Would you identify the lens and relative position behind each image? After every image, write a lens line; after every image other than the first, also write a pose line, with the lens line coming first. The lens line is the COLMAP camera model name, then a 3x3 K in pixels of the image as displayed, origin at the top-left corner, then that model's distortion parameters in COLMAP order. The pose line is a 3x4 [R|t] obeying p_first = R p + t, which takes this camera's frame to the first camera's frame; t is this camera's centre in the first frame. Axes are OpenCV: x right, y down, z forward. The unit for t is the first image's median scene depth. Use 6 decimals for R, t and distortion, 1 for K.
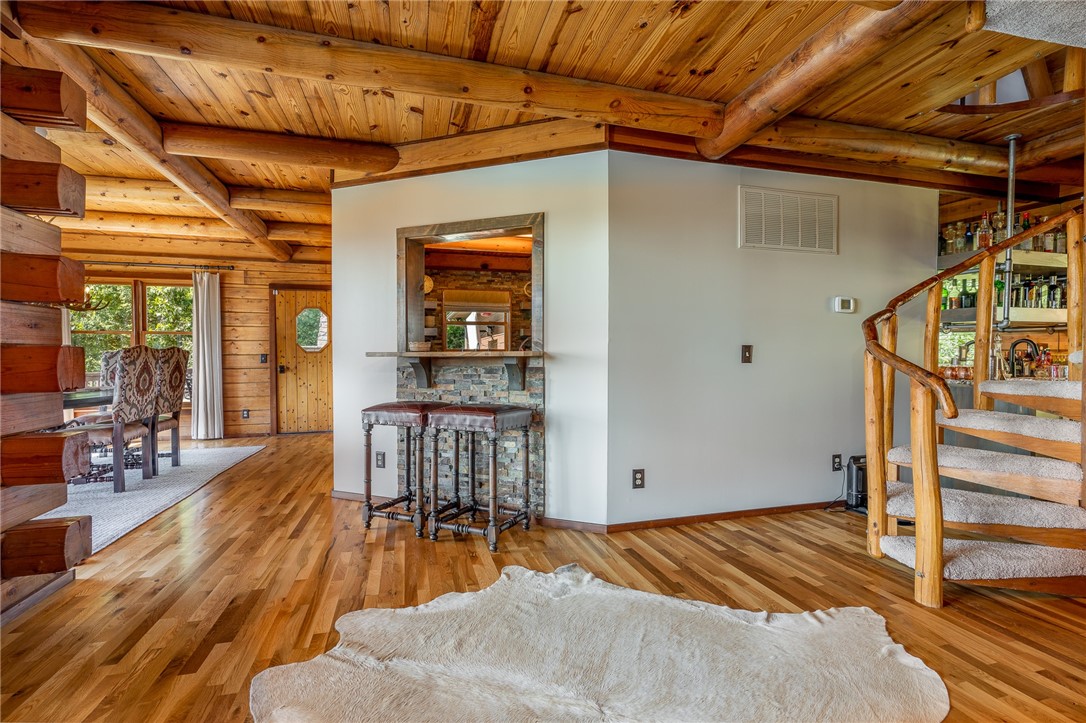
lens RADIAL K [[487.9, 0, 542.2], [0, 487.9, 363.0], [0, 0, 1]] dist [-0.001227, -0.000185]
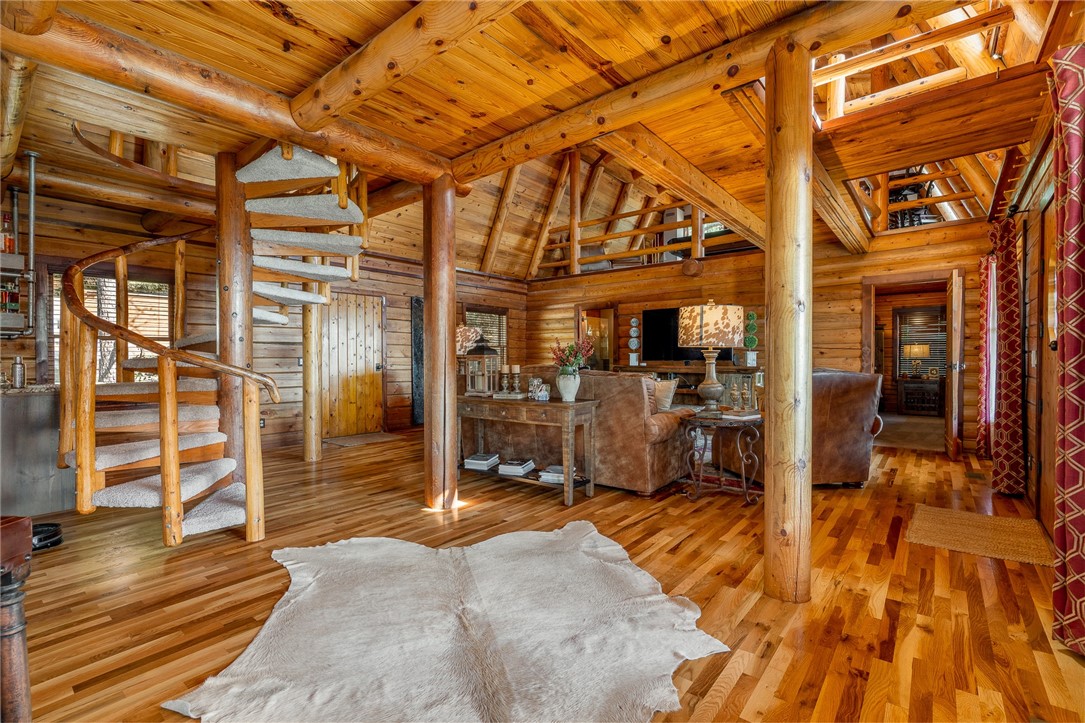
lens RADIAL K [[487.5, 0, 542.0], [0, 487.5, 361.7], [0, 0, 1]] dist [-0.001227, -0.000185]
pose [[-0.575823, -0.005896, 0.817553, -0.777553], [0.010058, 0.999847, 0.014294, -0.032968], [-0.817513, 0.016454, -0.575676, 1.040371]]
